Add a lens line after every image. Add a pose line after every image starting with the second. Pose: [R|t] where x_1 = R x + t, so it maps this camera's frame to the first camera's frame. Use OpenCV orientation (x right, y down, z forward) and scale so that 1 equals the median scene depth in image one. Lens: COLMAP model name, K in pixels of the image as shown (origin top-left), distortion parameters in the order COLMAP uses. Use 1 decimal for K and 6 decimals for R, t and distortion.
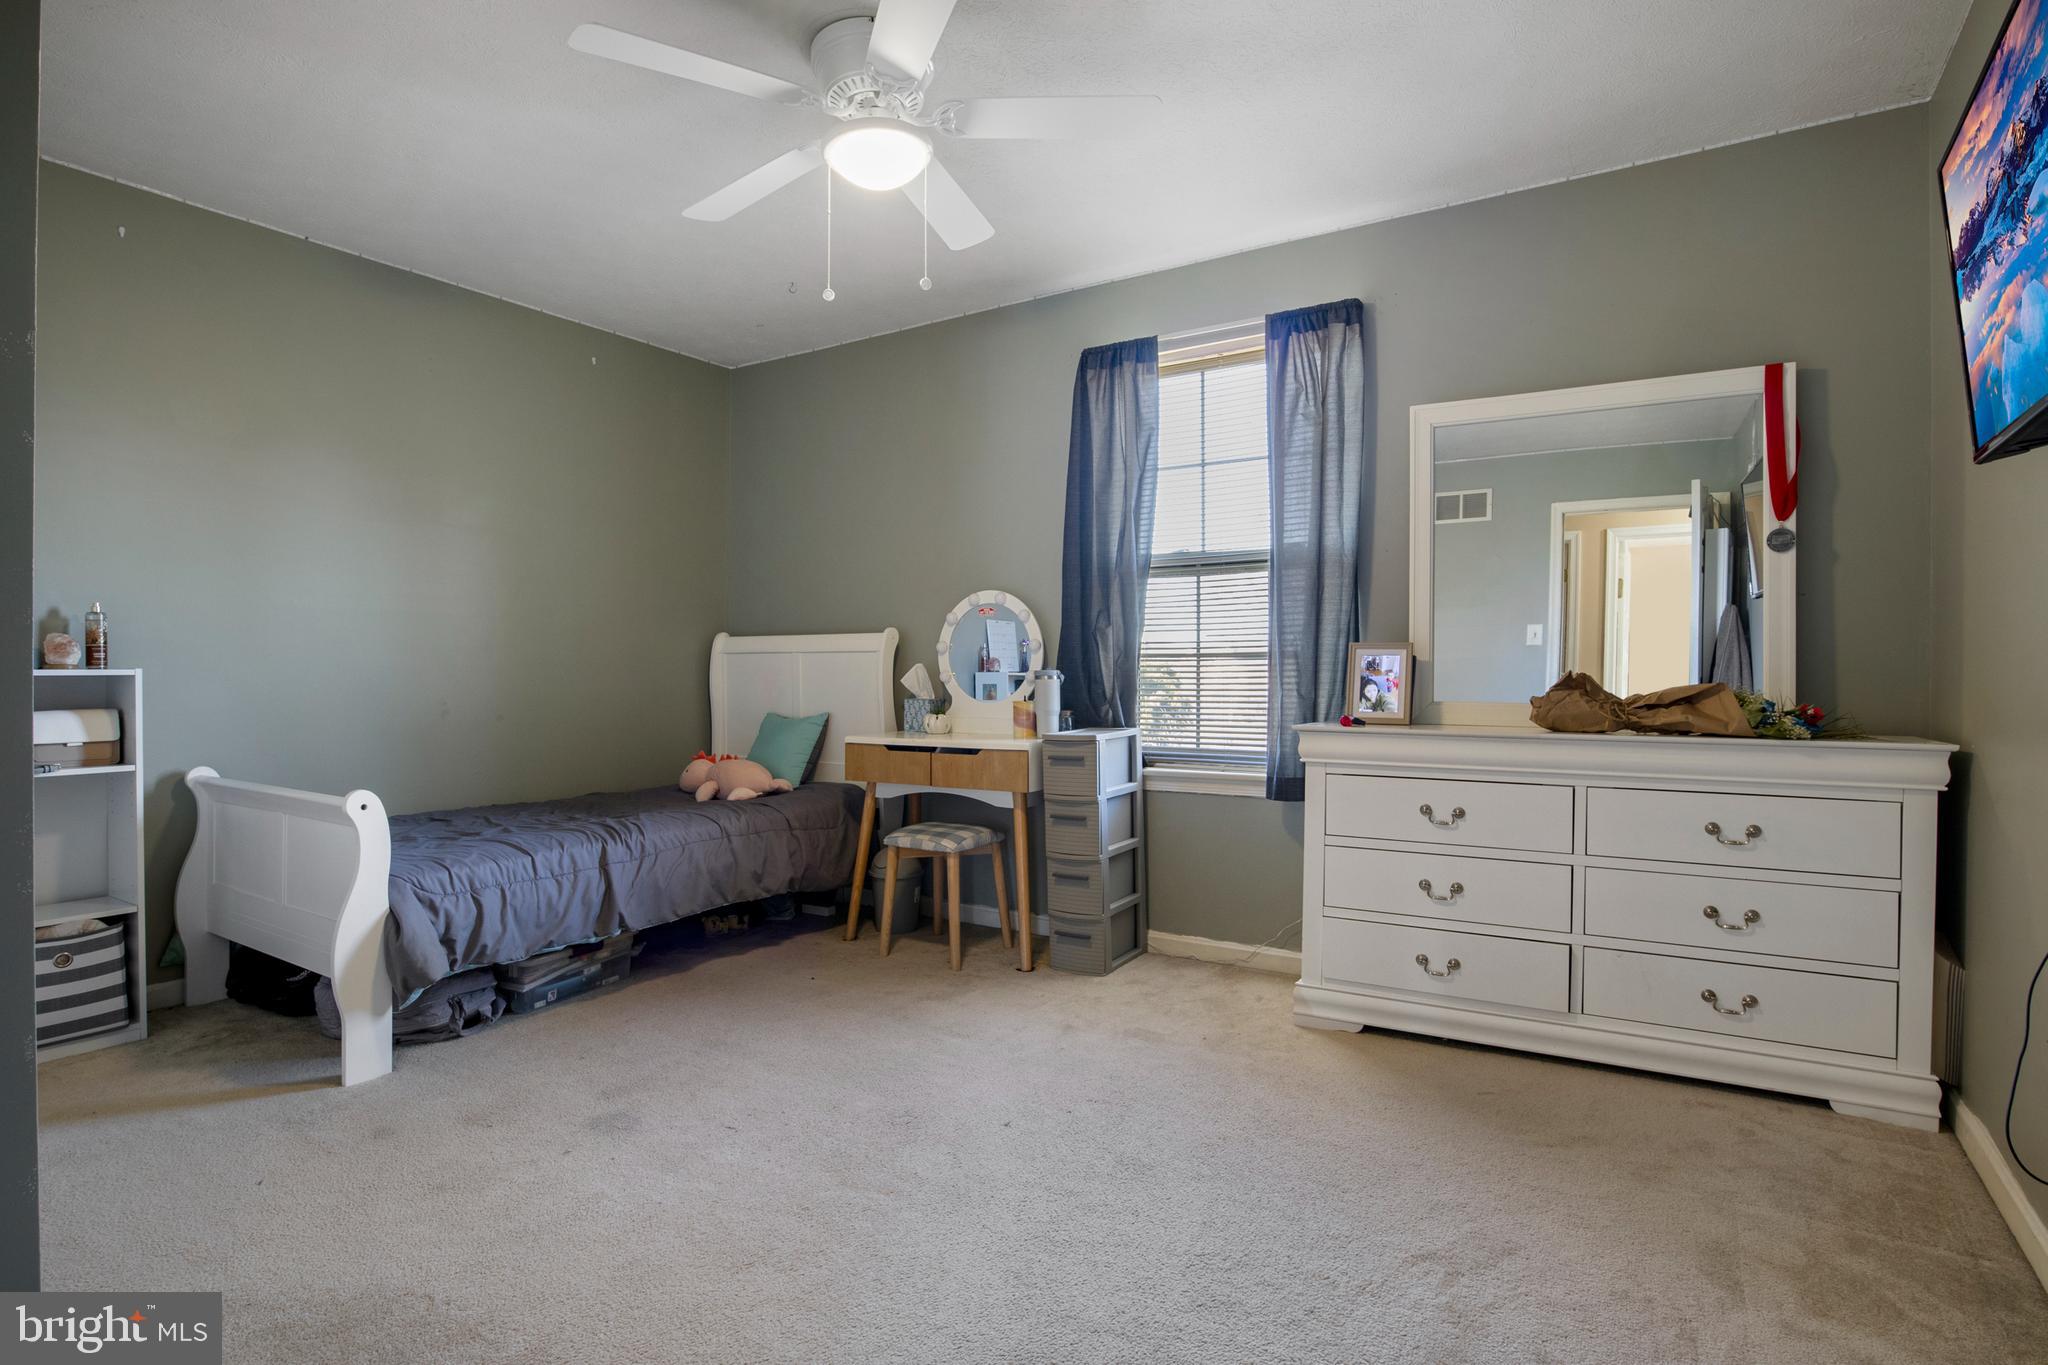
lens RADIAL K [[1040.7, 0, 1033.4], [0, 1040.7, 682.3], [0, 0, 1]] dist [-0.046611, 0.018172]
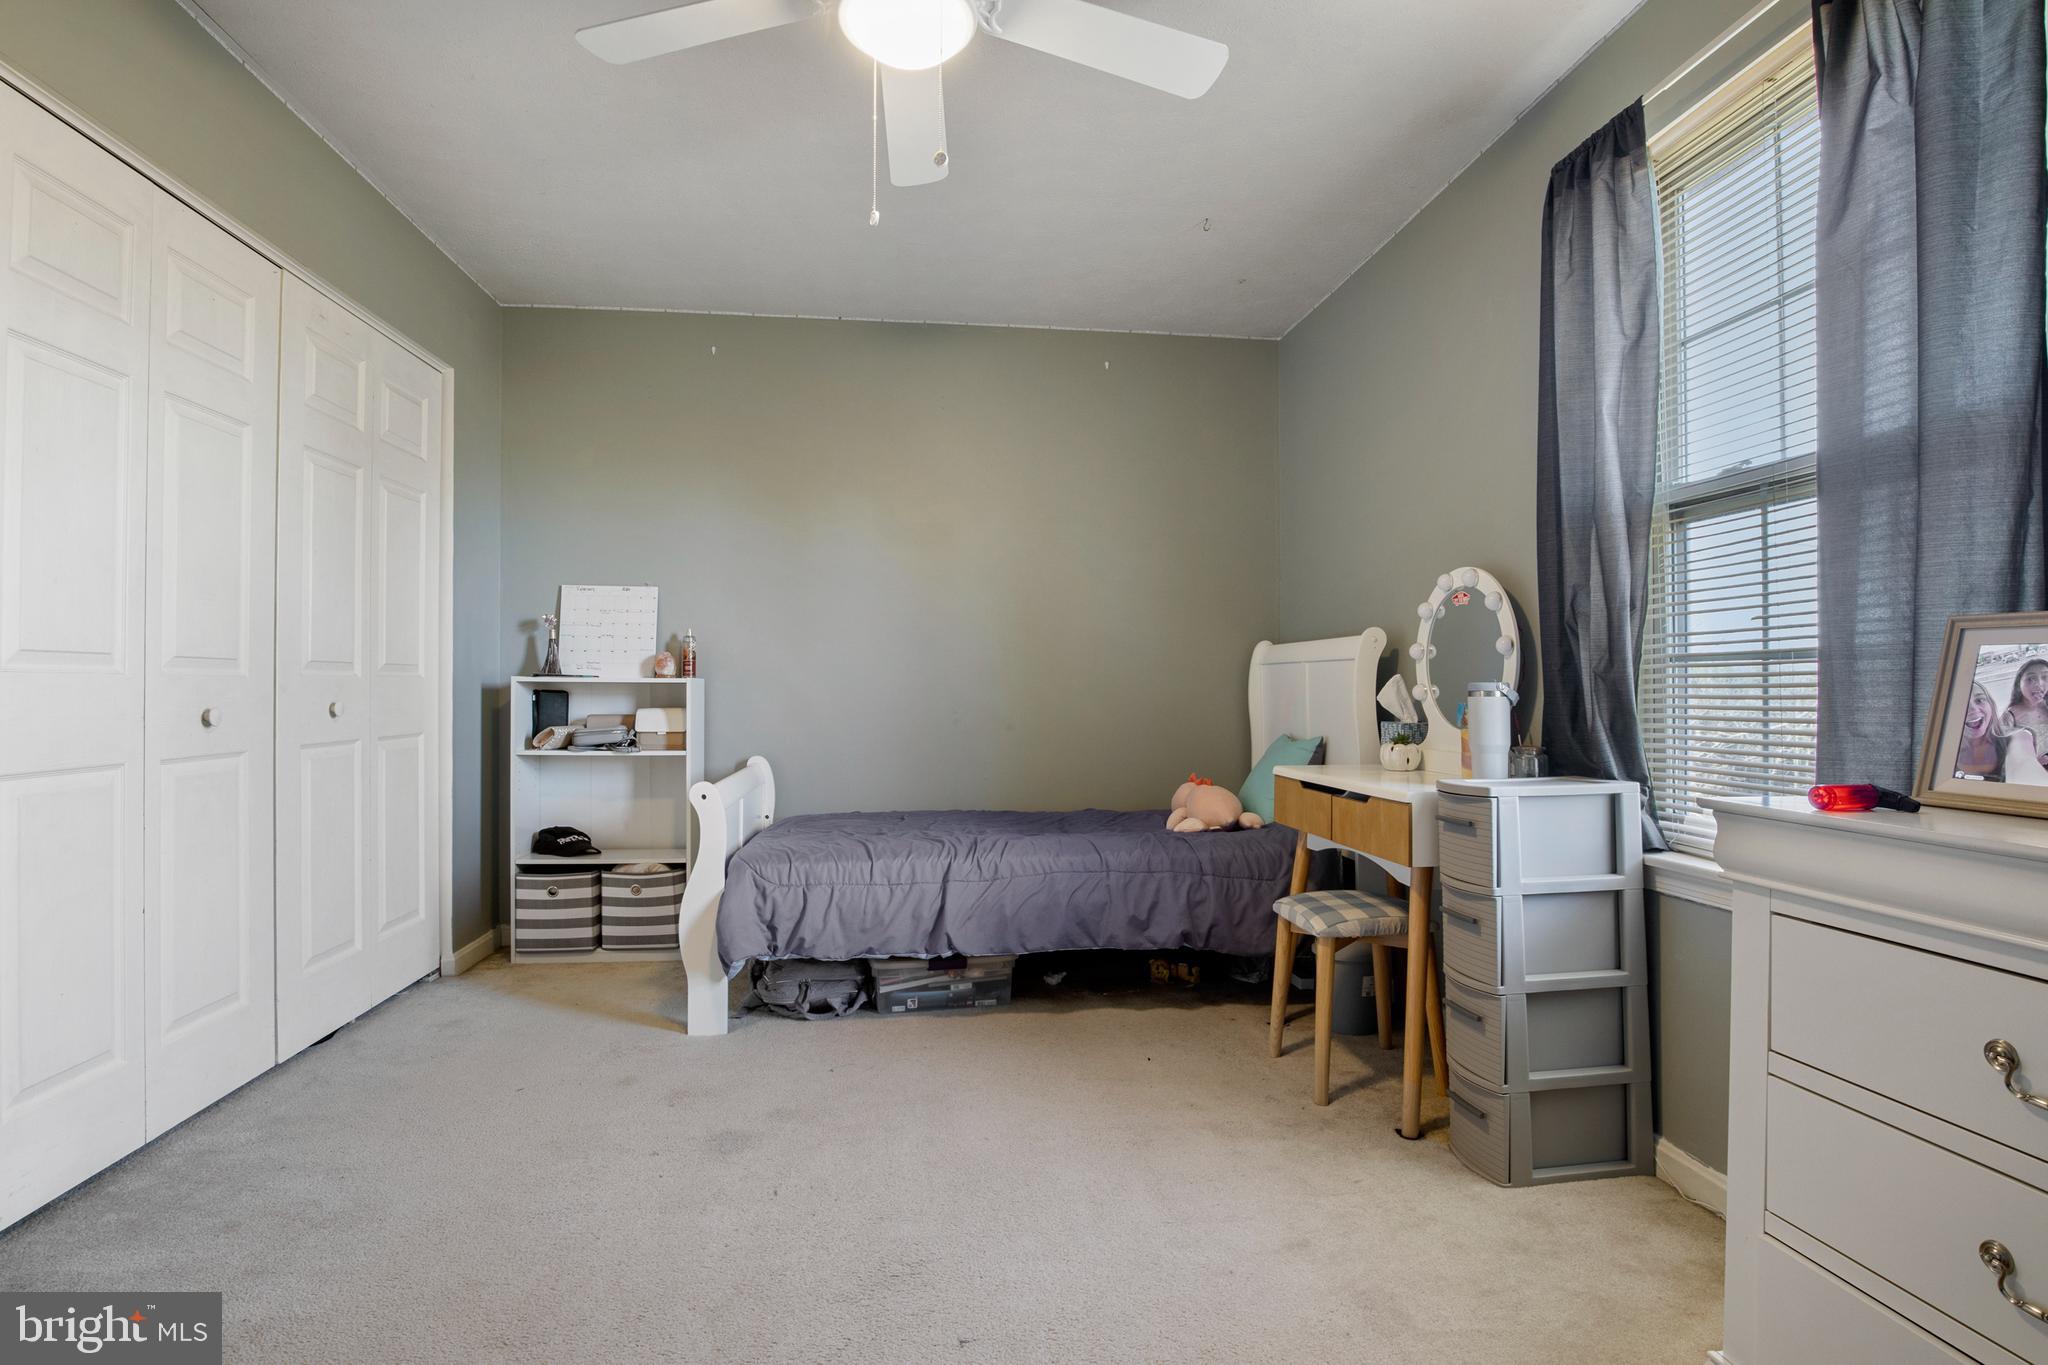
lens RADIAL K [[1040.7, 0, 1033.4], [0, 1040.7, 682.3], [0, 0, 1]] dist [-0.046611, 0.018172]
pose [[0.631790, 0.002303, -0.775137, 0.360975], [-0.015489, 0.999833, -0.009655, -0.001191], [0.774985, 0.018106, 0.631720, 0.410900]]
